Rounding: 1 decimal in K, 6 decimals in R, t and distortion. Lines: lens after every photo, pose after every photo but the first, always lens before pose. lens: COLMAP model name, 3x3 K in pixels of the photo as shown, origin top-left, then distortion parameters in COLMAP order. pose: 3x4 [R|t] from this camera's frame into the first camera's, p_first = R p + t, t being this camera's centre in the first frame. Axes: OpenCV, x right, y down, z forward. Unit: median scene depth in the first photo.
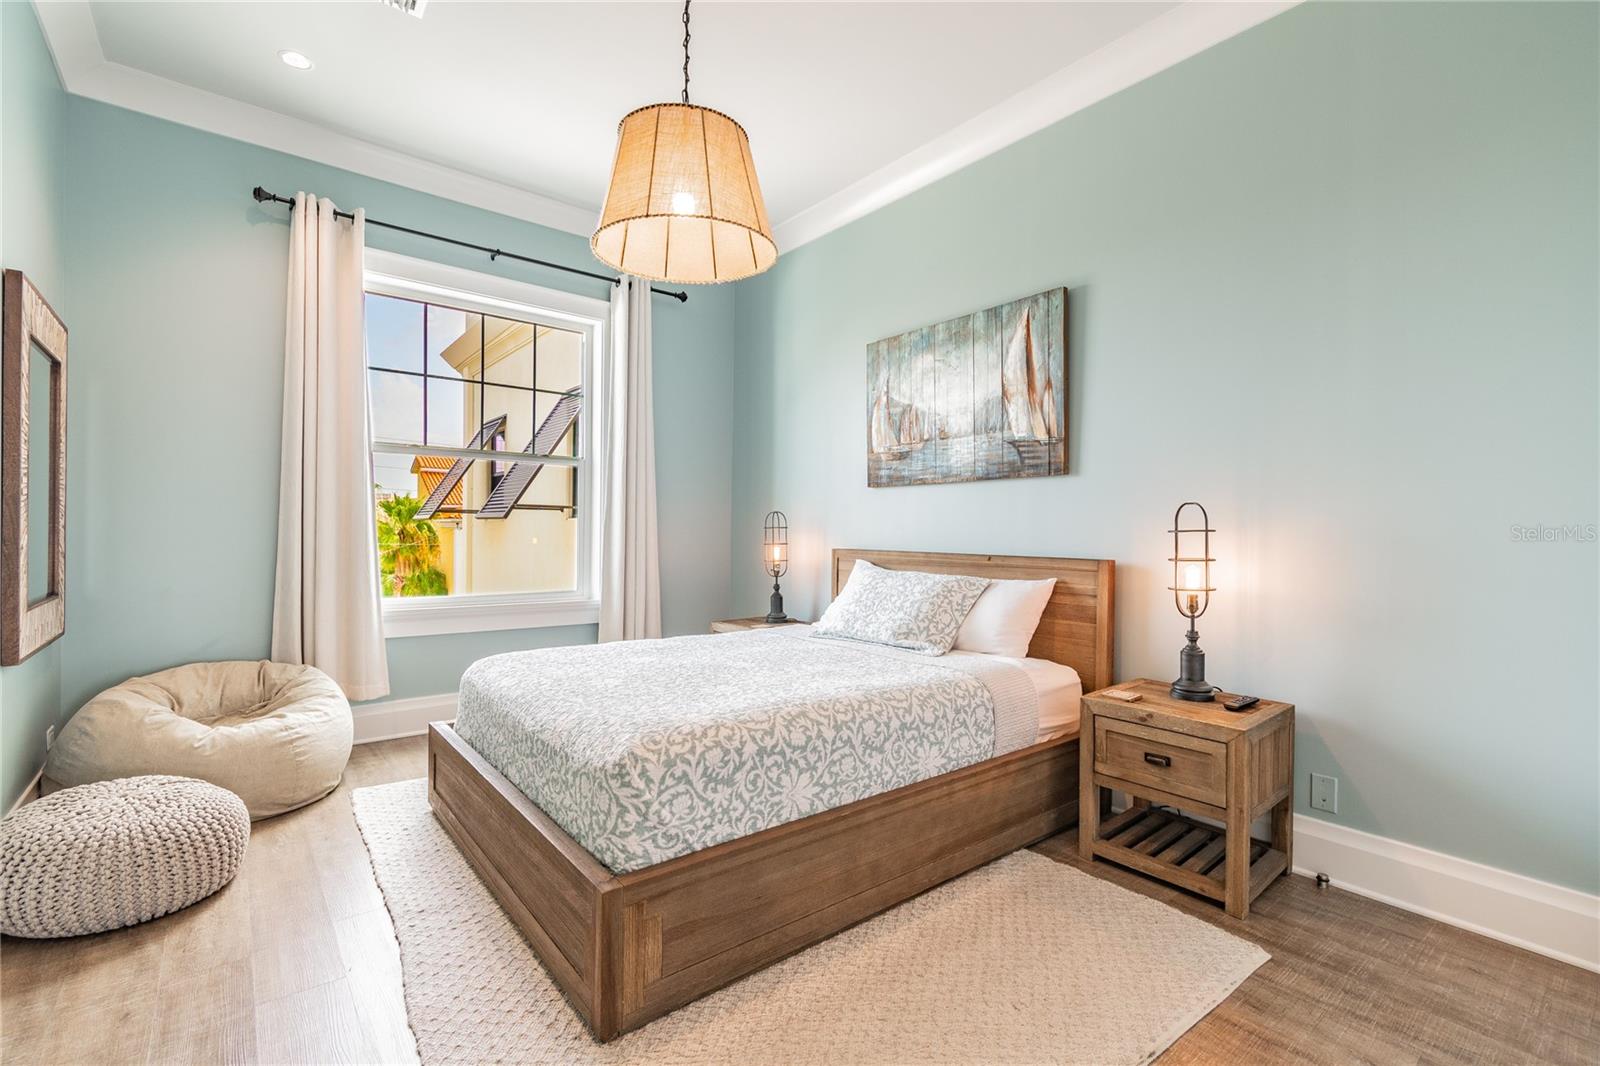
lens RADIAL K [[711.3, 0, 798.2], [0, 711.3, 528.7], [0, 0, 1]] dist [-0.001502, 0.000872]
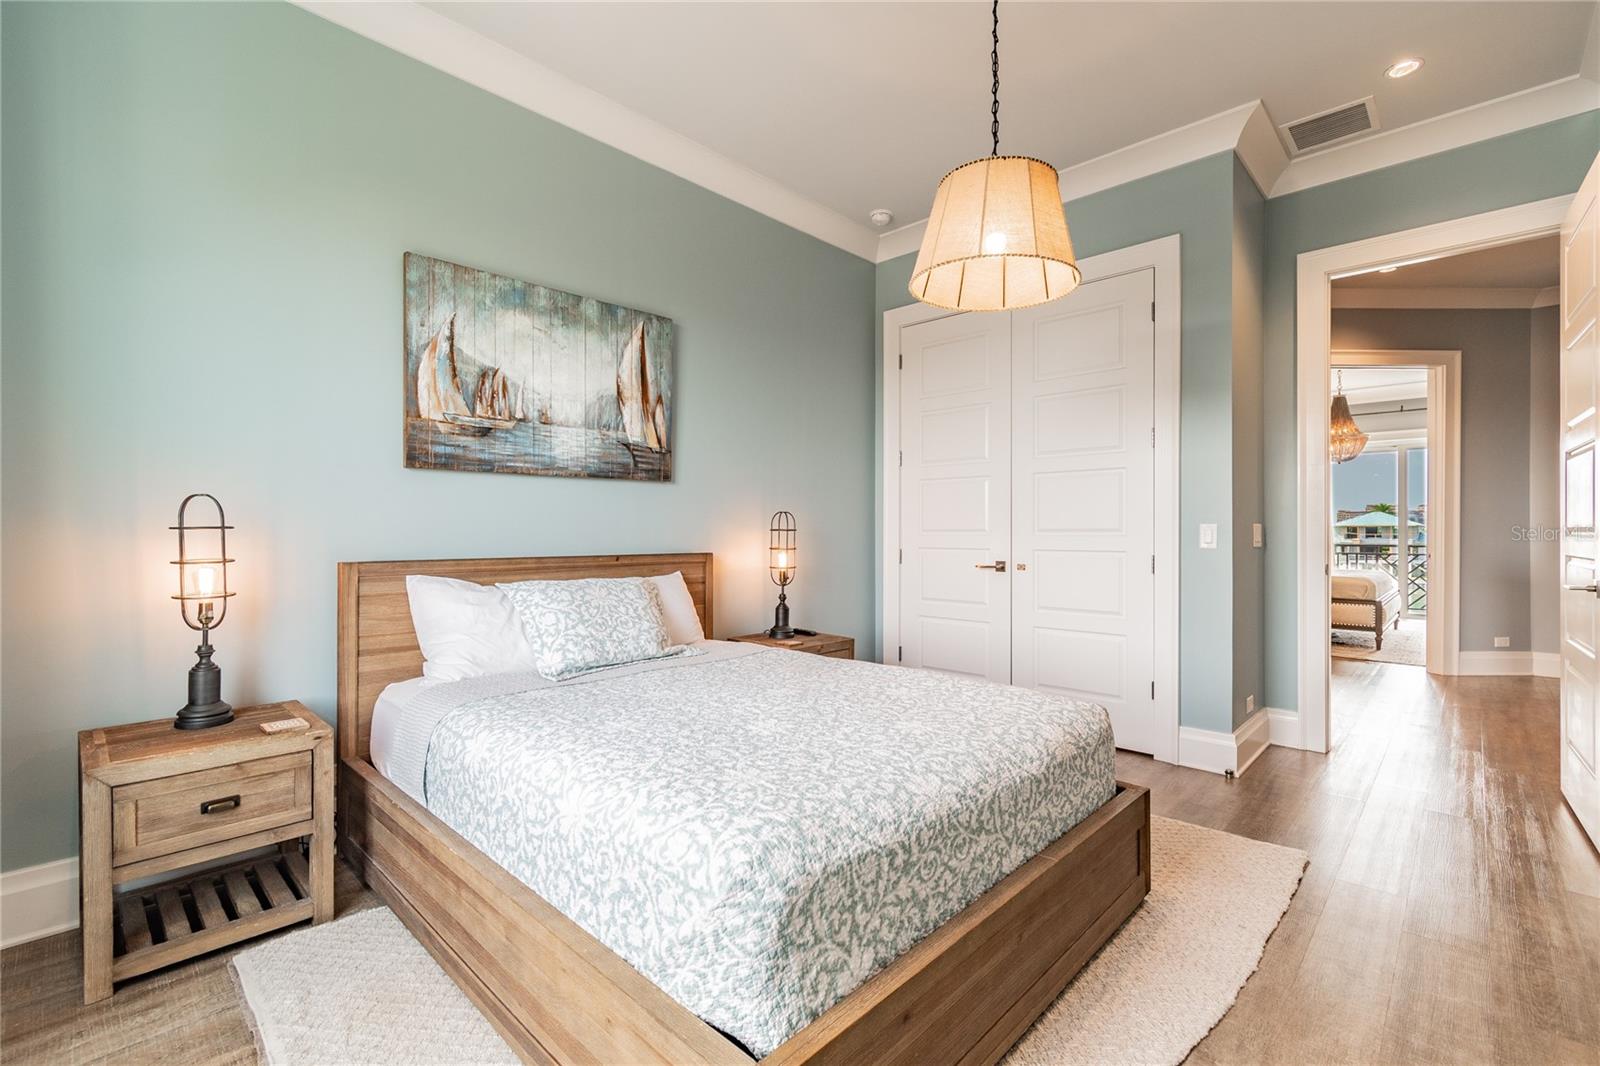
lens RADIAL K [[711.3, 0, 762.1], [0, 711.3, 533.5], [0, 0, 1]] dist [-0.001502, 0.000872]
pose [[-0.108396, -0.012756, 0.994026, -0.694744], [-0.004276, 0.999914, 0.012365, -0.005789], [-0.994099, -0.002910, -0.108441, 0.853335]]
